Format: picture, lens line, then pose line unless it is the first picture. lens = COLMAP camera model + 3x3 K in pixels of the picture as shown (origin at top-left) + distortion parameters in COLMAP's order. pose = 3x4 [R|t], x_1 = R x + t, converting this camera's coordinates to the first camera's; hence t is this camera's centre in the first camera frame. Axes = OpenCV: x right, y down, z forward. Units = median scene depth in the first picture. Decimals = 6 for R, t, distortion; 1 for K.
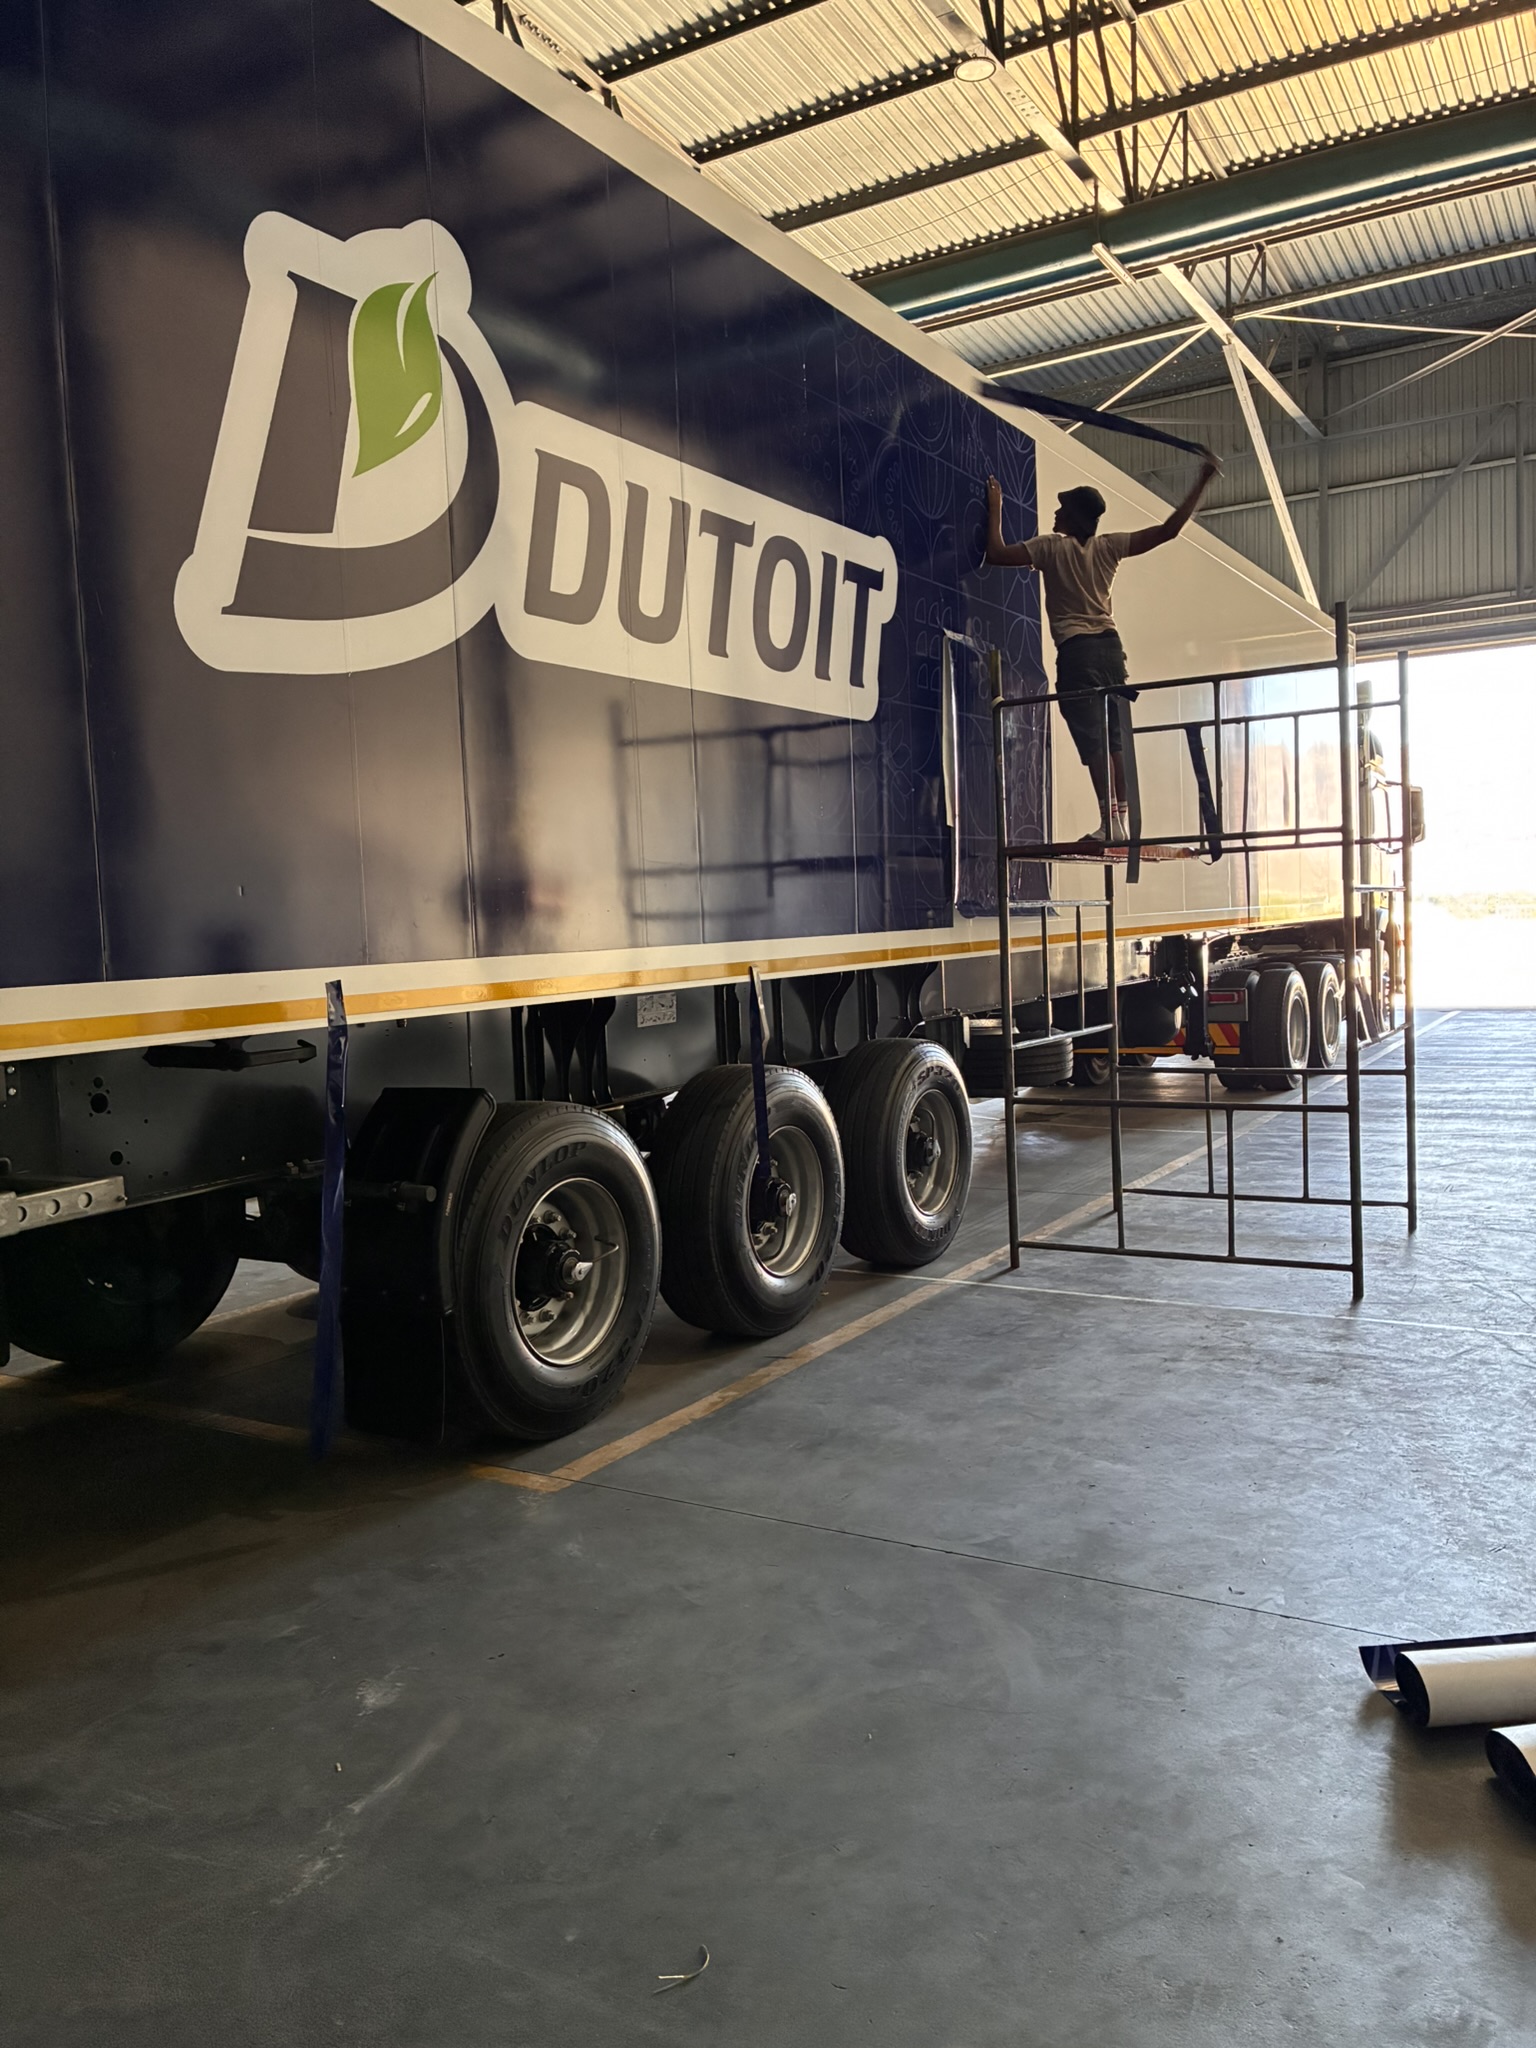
lens RADIAL K [[1570.7, 0, 769.8], [0, 1570.7, 1025.0], [0, 0, 1]] dist [0.060150, -0.046014]
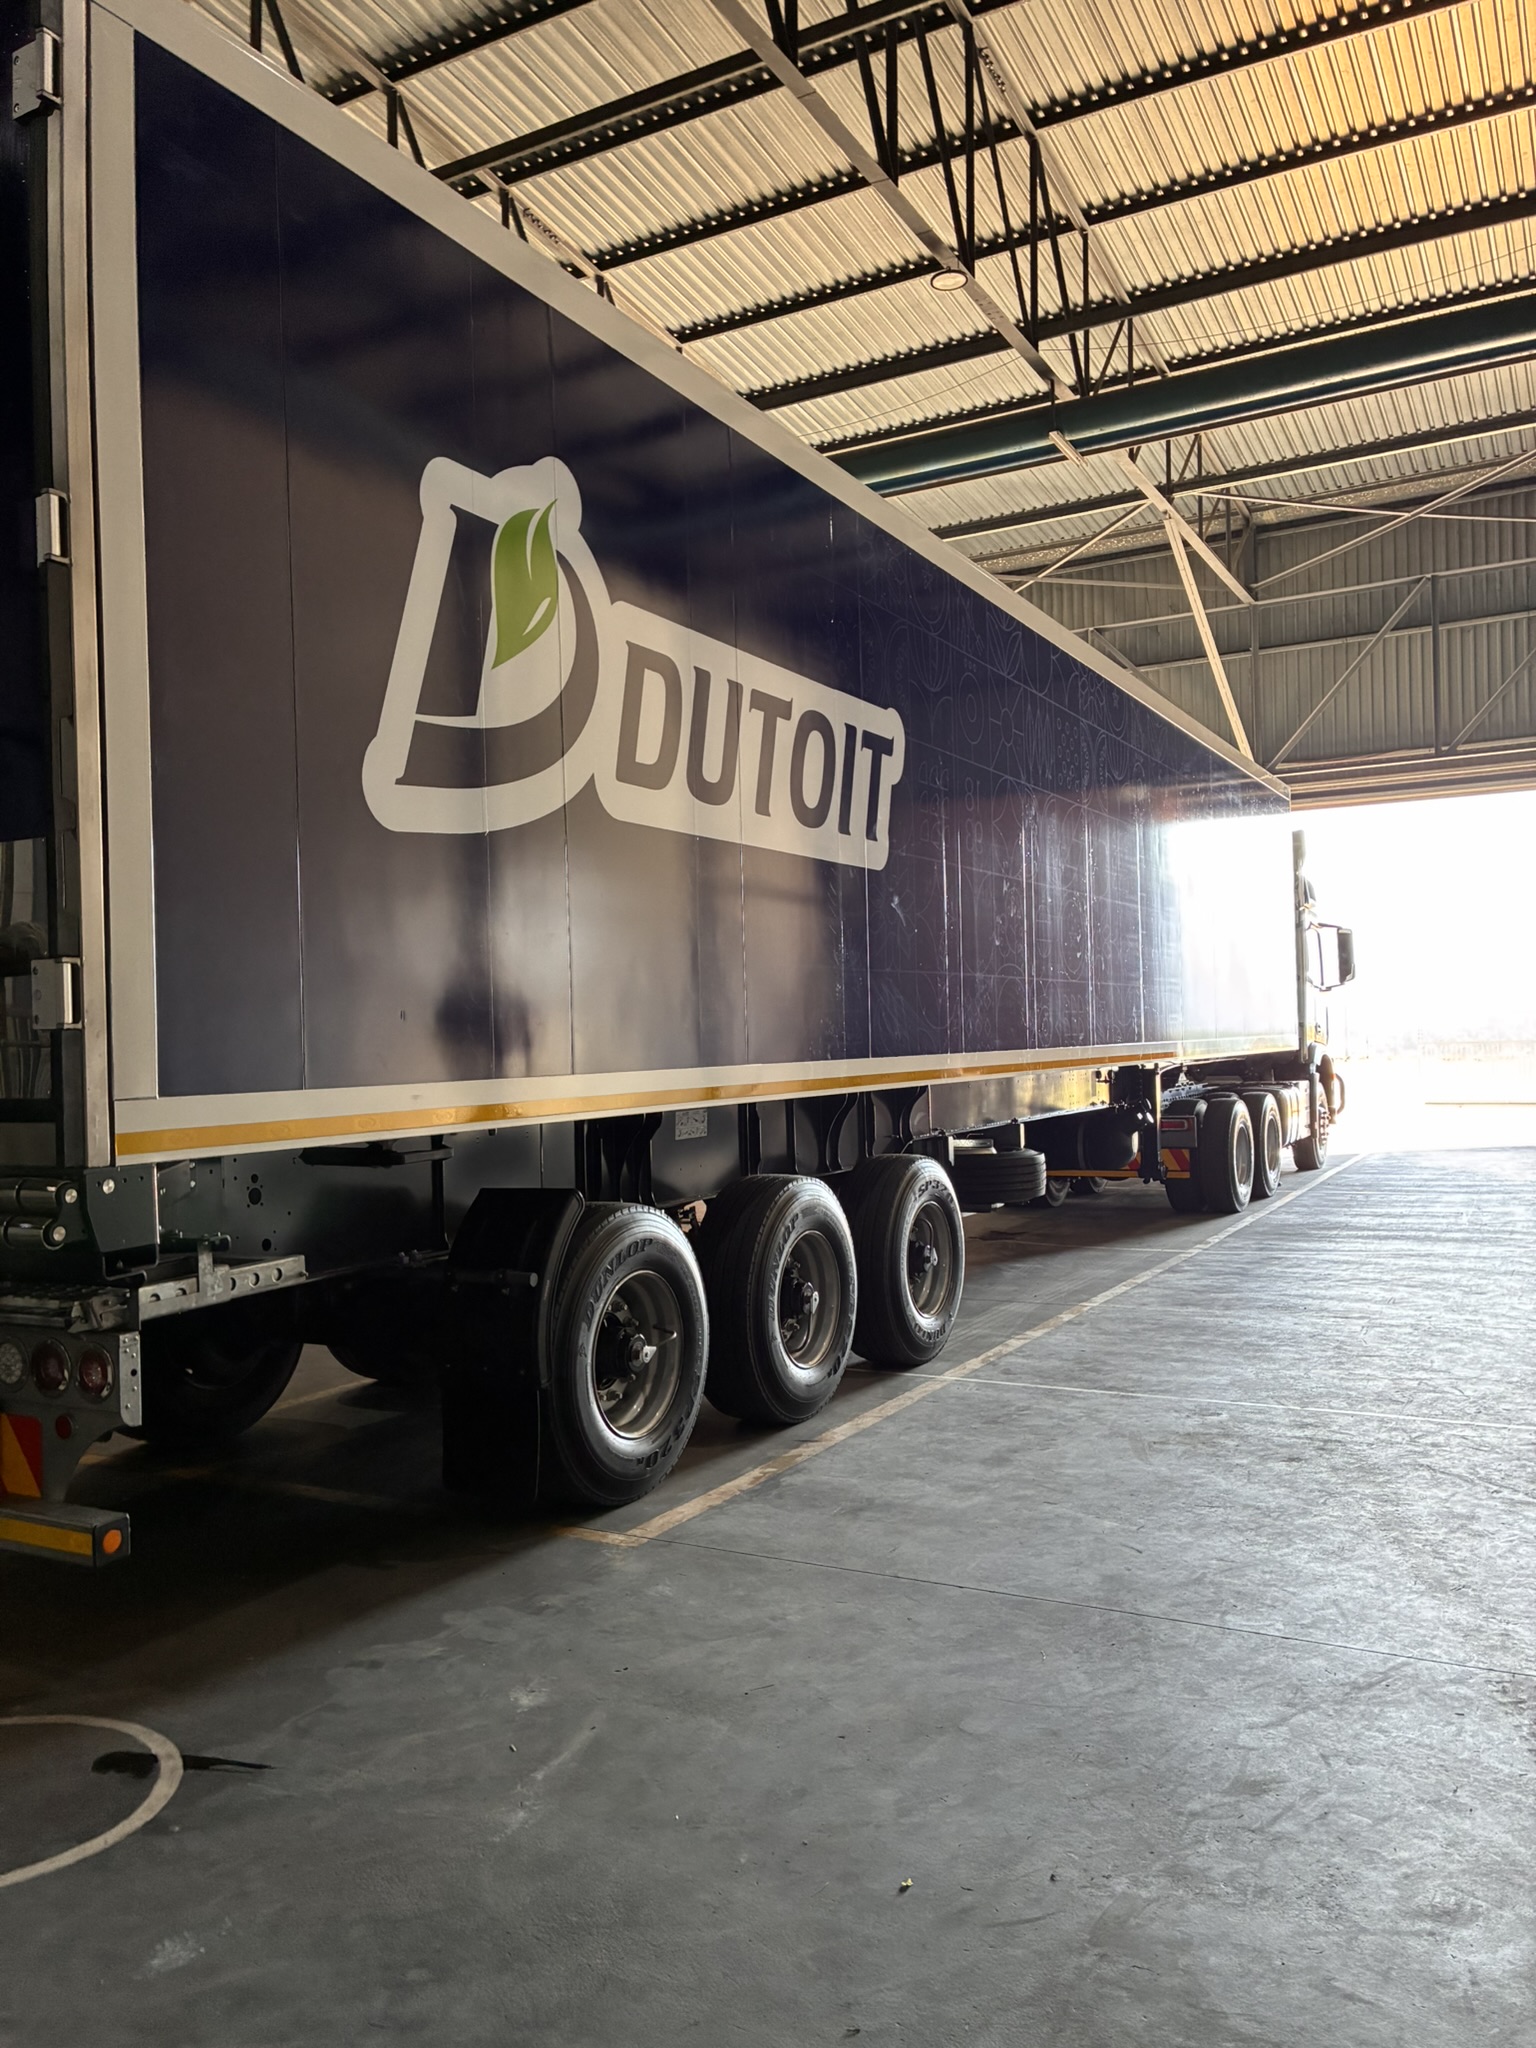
lens RADIAL K [[1570.9, 0, 760.0], [0, 1570.9, 1053.9], [0, 0, 1]] dist [0.052106, -0.009789]
pose [[0.999241, 0.013283, 0.036624, -0.074397], [-0.010998, 0.998021, -0.061908, 0.009653], [-0.037374, 0.061458, 0.997410, -0.124727]]
